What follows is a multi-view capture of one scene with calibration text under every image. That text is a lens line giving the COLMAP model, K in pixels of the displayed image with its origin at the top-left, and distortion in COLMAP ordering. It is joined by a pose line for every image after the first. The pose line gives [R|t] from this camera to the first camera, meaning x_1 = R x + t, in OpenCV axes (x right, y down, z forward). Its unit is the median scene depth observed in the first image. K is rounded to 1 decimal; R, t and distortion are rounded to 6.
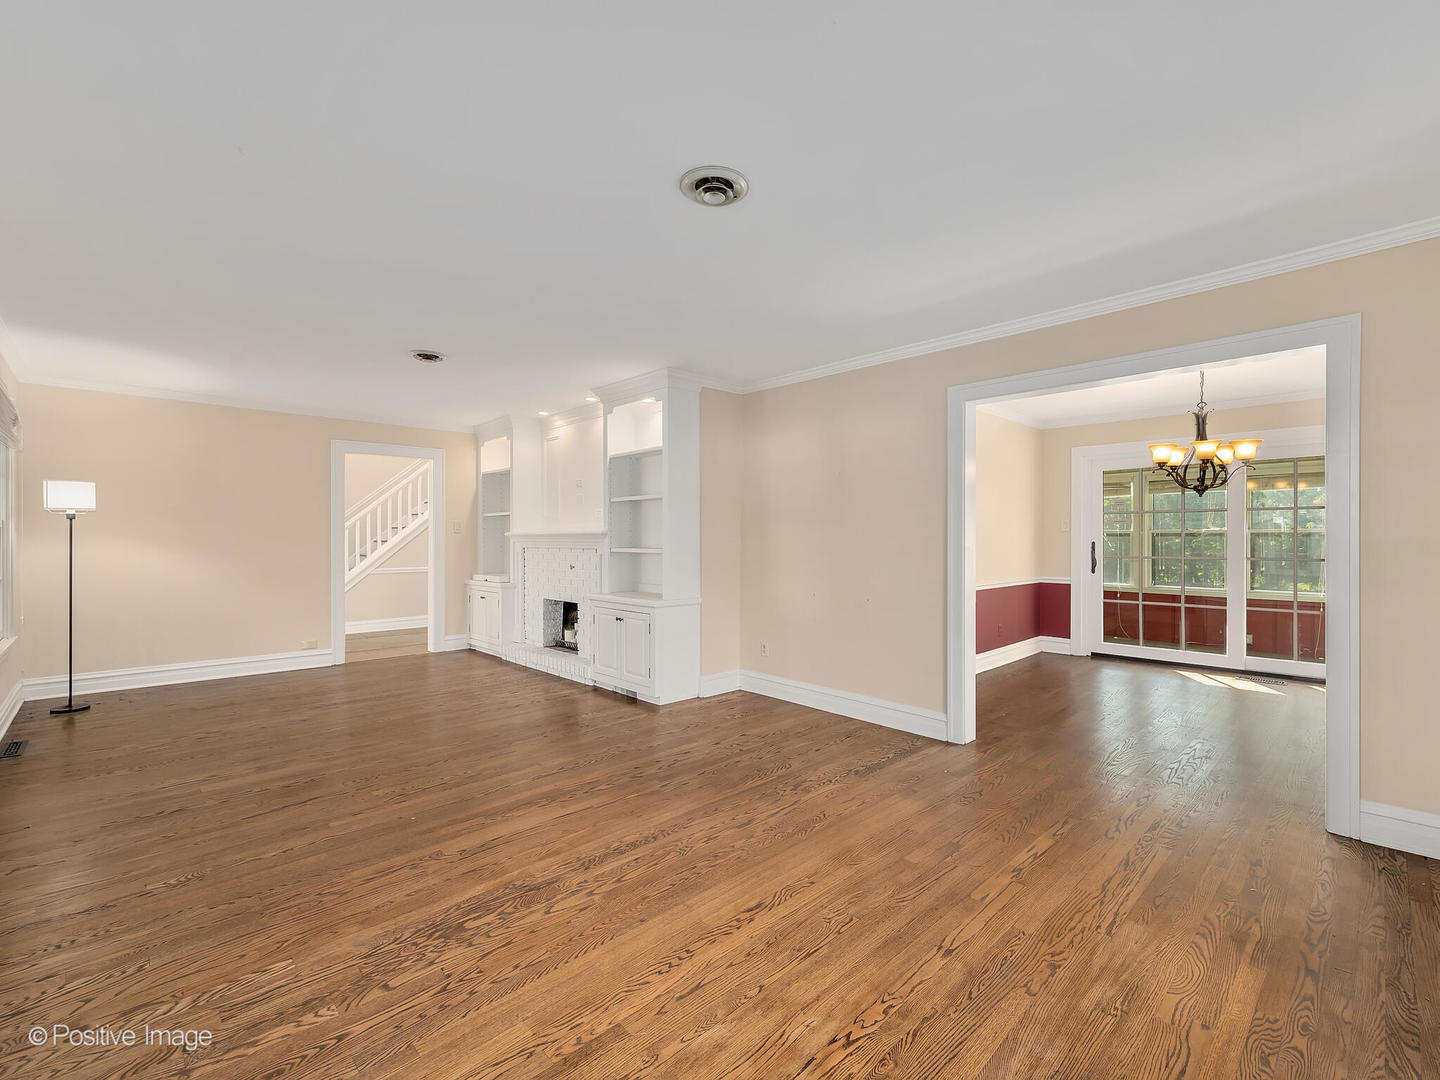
lens RADIAL K [[649.3, 0, 706.4], [0, 649.3, 531.8], [0, 0, 1]] dist [-0.001541, -0.000066]
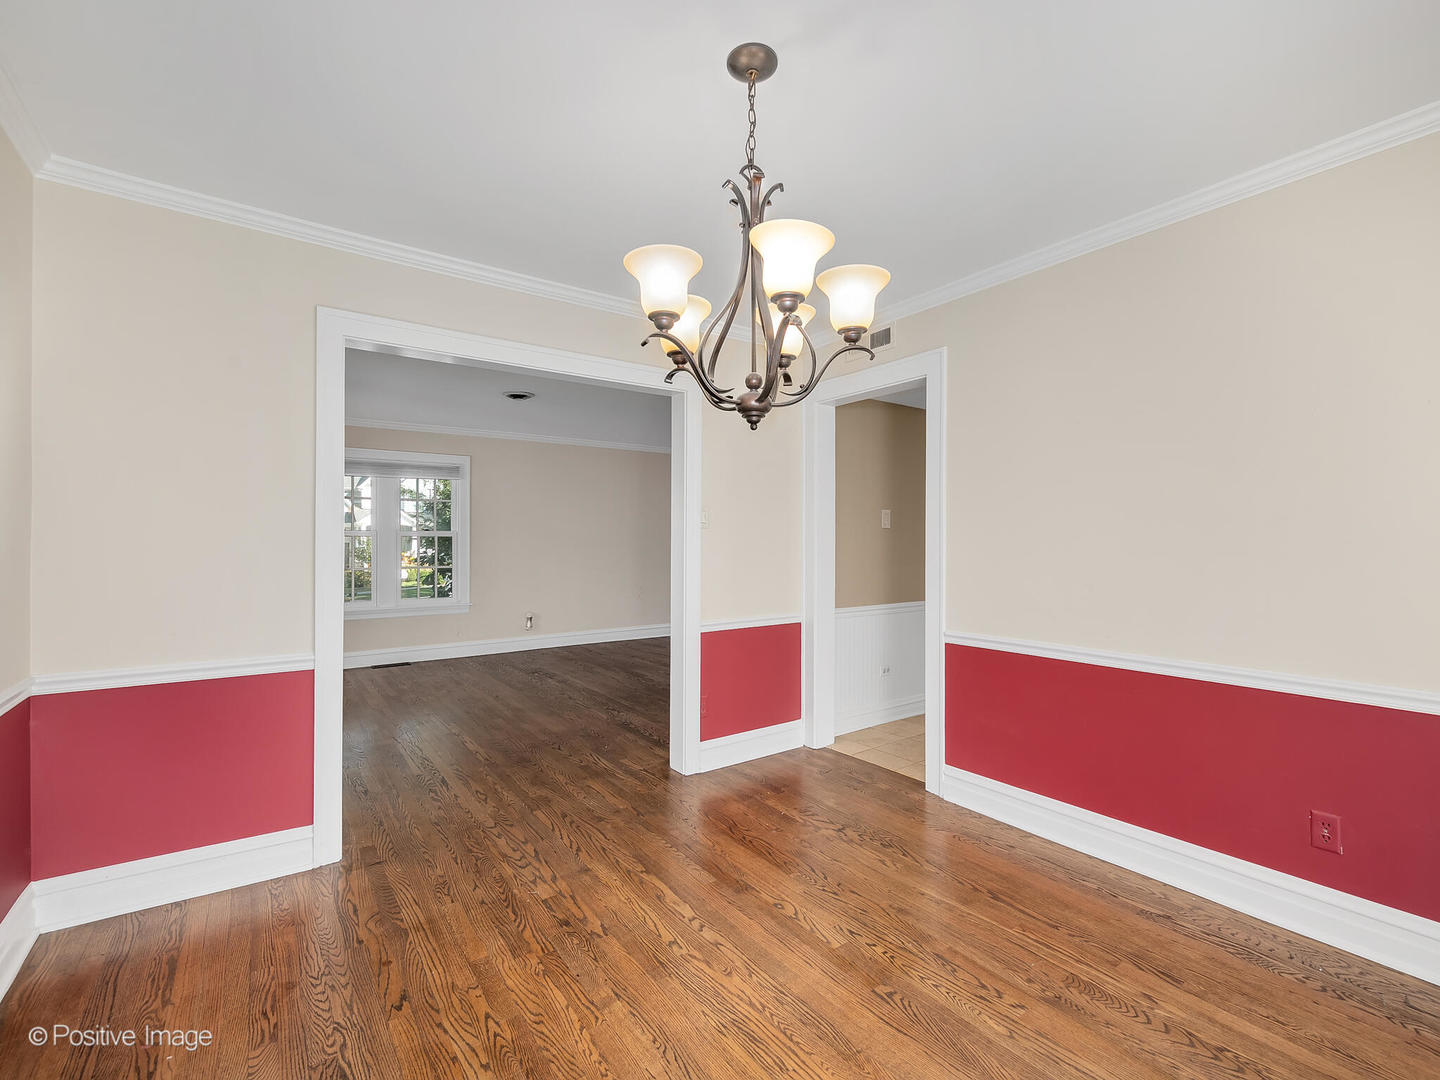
lens RADIAL K [[622.9, 0, 720.0], [0, 622.9, 540.0], [0, 0, 1]] dist [-0.001920, -0.000129]
pose [[-0.122731, -0.000799, -0.992440, 1.687431], [0.009160, 0.999956, -0.001938, 0.006397], [0.992398, -0.009329, -0.122718, 1.568010]]
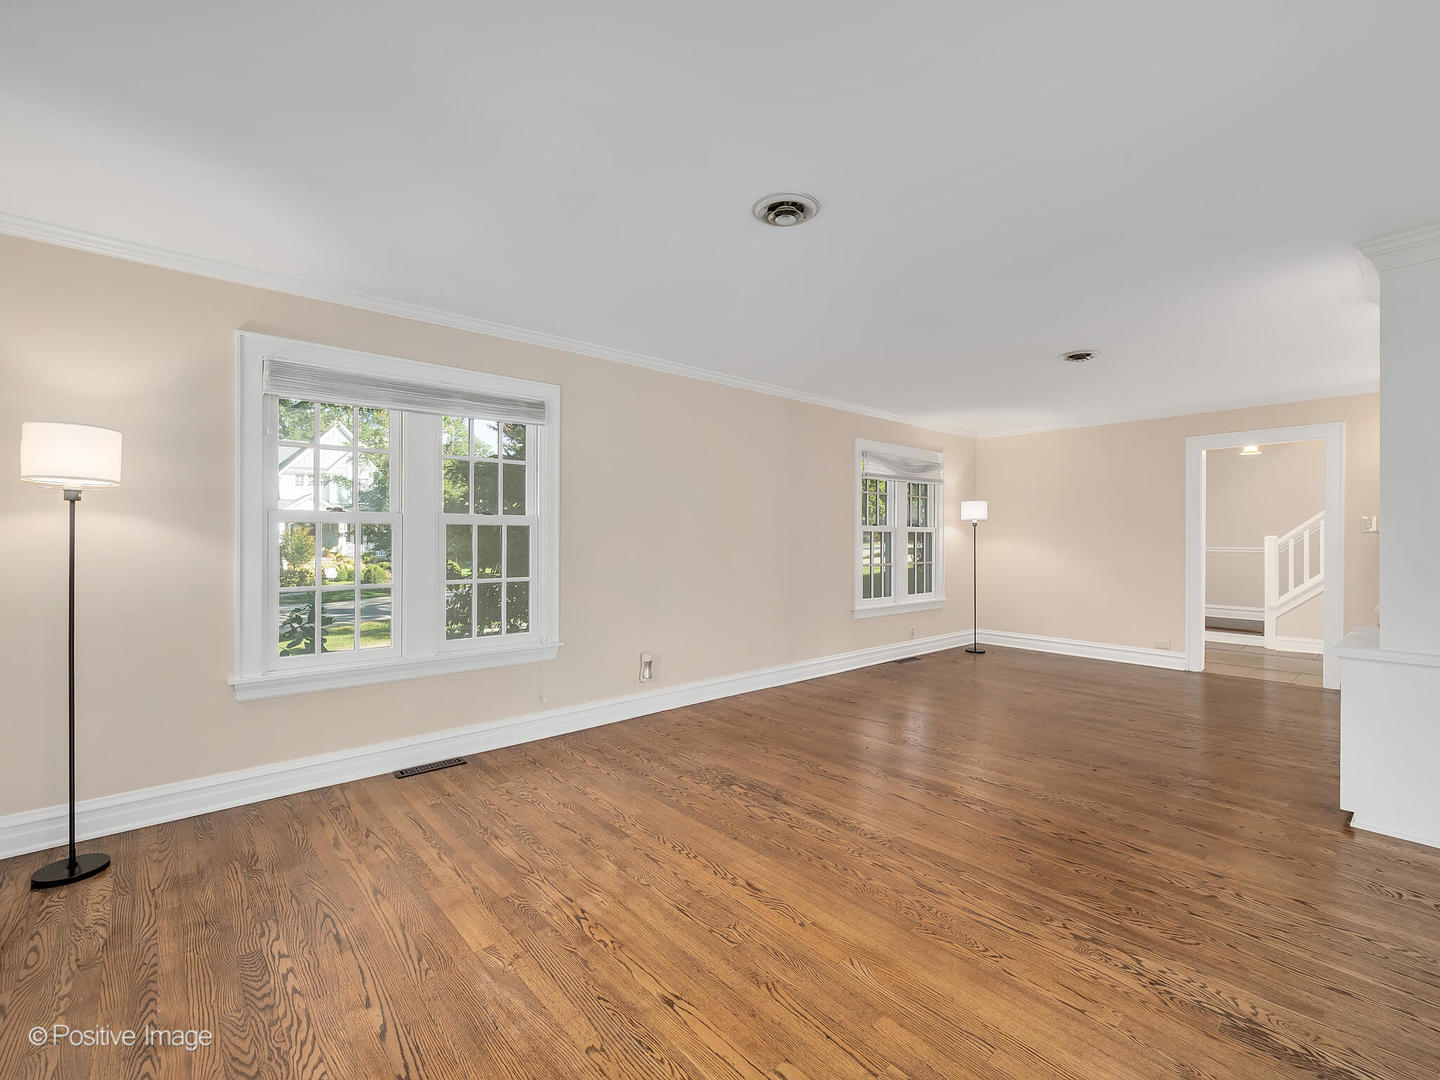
lens RADIAL K [[622.9, 0, 720.0], [0, 622.9, 540.0], [0, 0, 1]] dist [-0.001920, -0.000129]
pose [[-0.023461, 0.004651, -0.999714, 0.811781], [0.005333, 0.999976, 0.004527, 0.005627], [0.999711, -0.005225, -0.023485, 0.724664]]
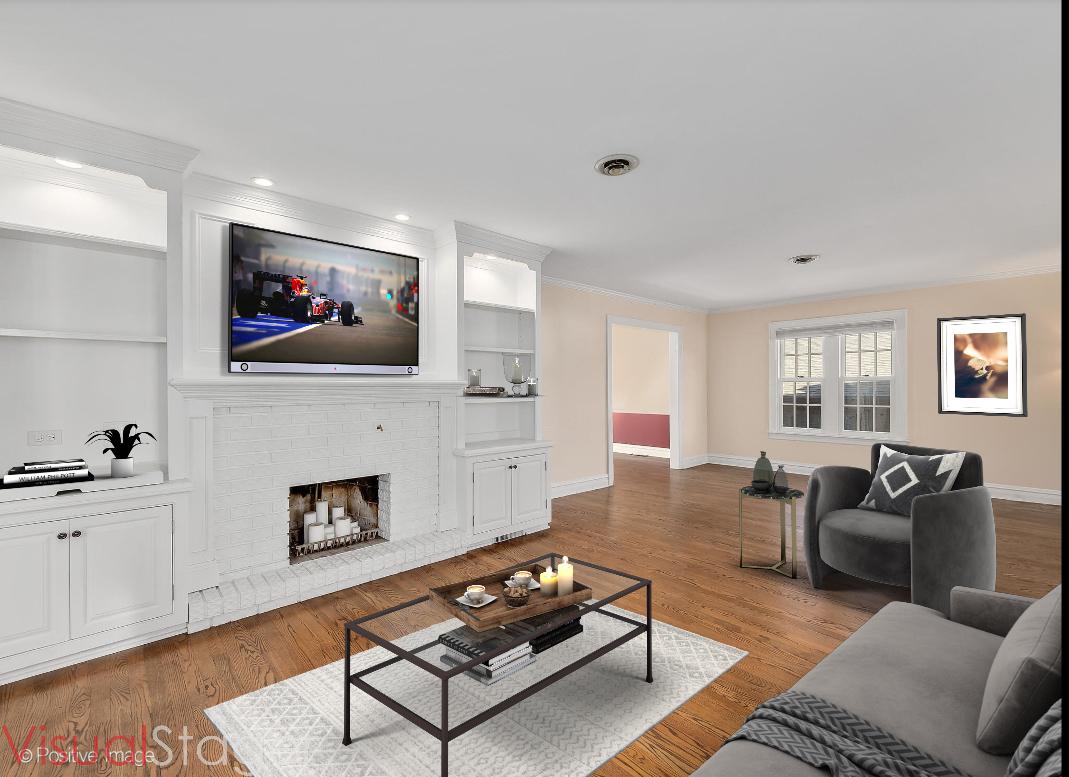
lens RADIAL K [[479.5, 0, 534.5], [0, 479.5, 388.5], [0, 0, 1]] dist [-0.001250, -0.000098]
pose [[-0.007119, 0.003780, 0.999968, -1.560931], [-0.001539, 0.999992, -0.003791, 0.021734], [-0.999973, -0.001566, -0.007114, 1.685440]]
